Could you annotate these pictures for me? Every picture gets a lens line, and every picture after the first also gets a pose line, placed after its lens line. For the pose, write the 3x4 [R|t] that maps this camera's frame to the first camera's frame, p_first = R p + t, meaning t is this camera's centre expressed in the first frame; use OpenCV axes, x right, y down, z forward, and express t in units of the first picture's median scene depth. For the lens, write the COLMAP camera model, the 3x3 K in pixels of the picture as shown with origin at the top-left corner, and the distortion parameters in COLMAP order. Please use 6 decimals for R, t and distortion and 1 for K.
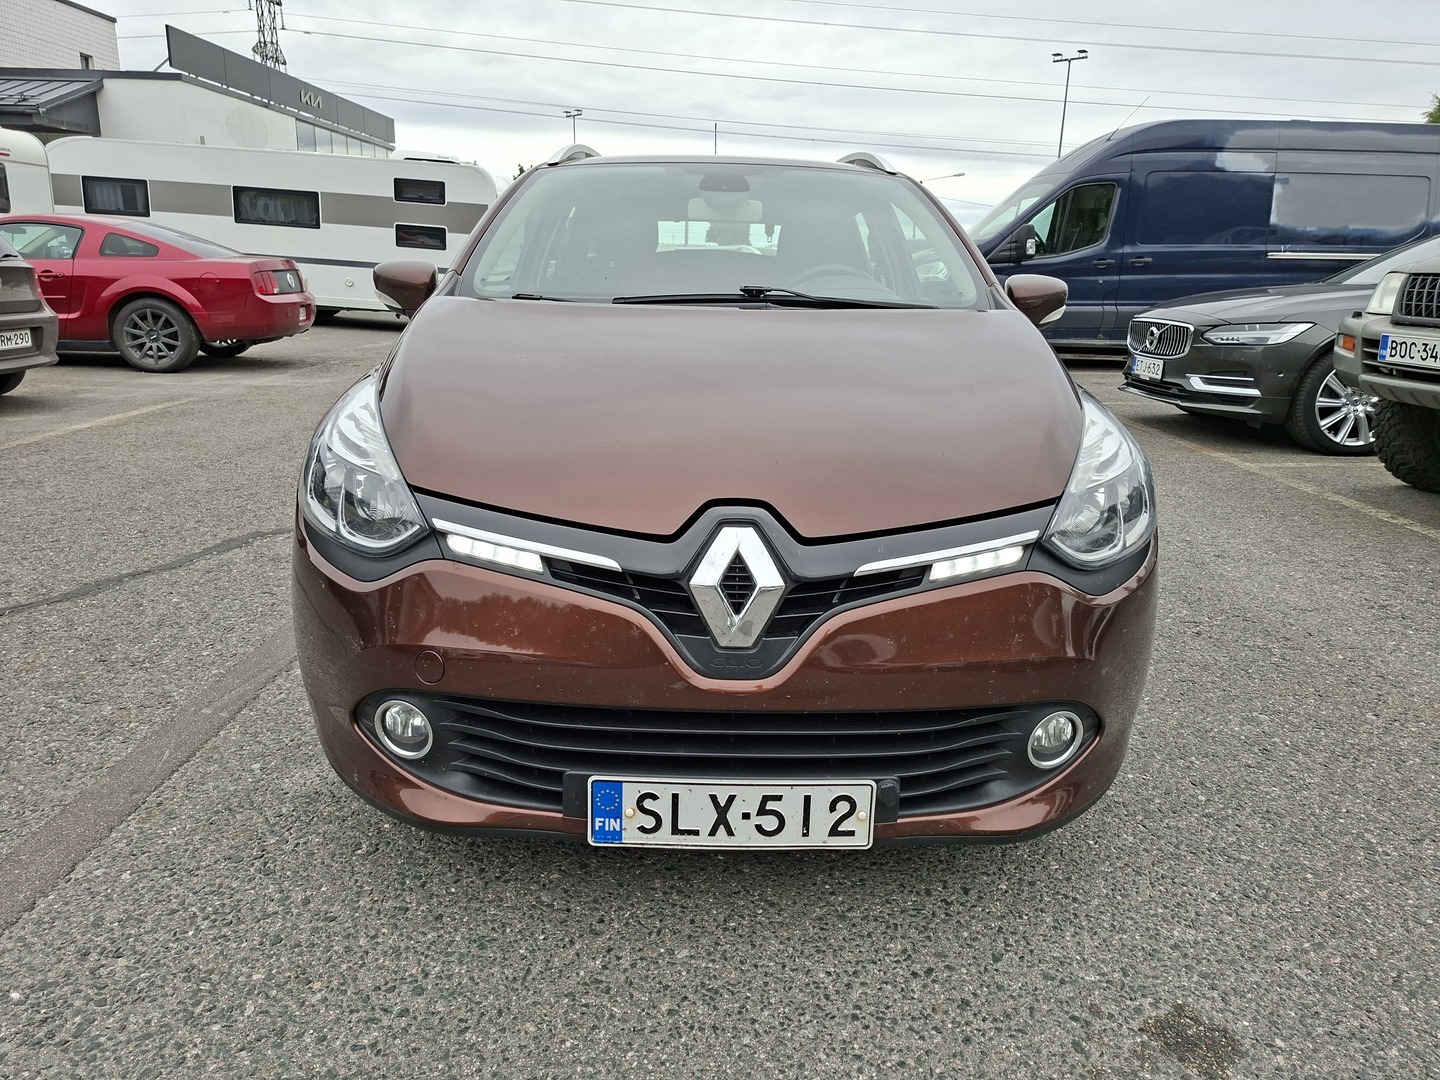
lens RADIAL K [[1039.1, 0, 716.0], [0, 1039.1, 546.4], [0, 0, 1]] dist [0.019250, -0.025668]
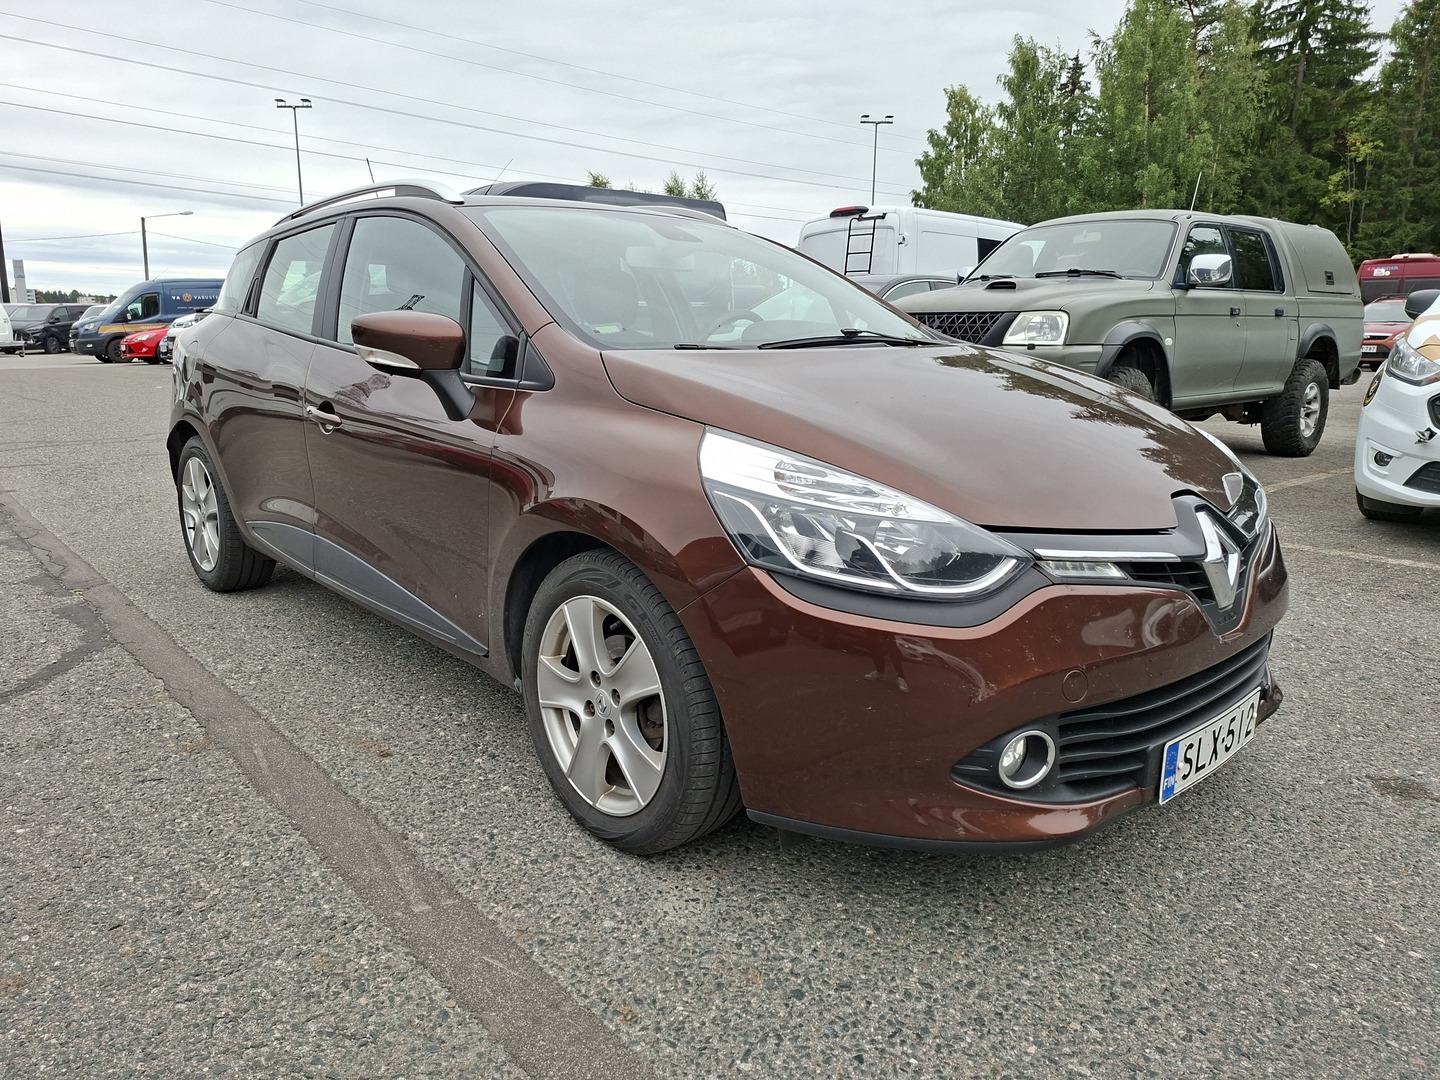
lens RADIAL K [[1039.1, 0, 714.8], [0, 1039.1, 534.5], [0, 0, 1]] dist [0.019250, -0.025668]
pose [[0.731807, -0.149923, 0.664817, -1.112038], [0.183348, 0.982848, 0.019818, -0.111652], [-0.656385, 0.107390, 0.746744, 0.392154]]
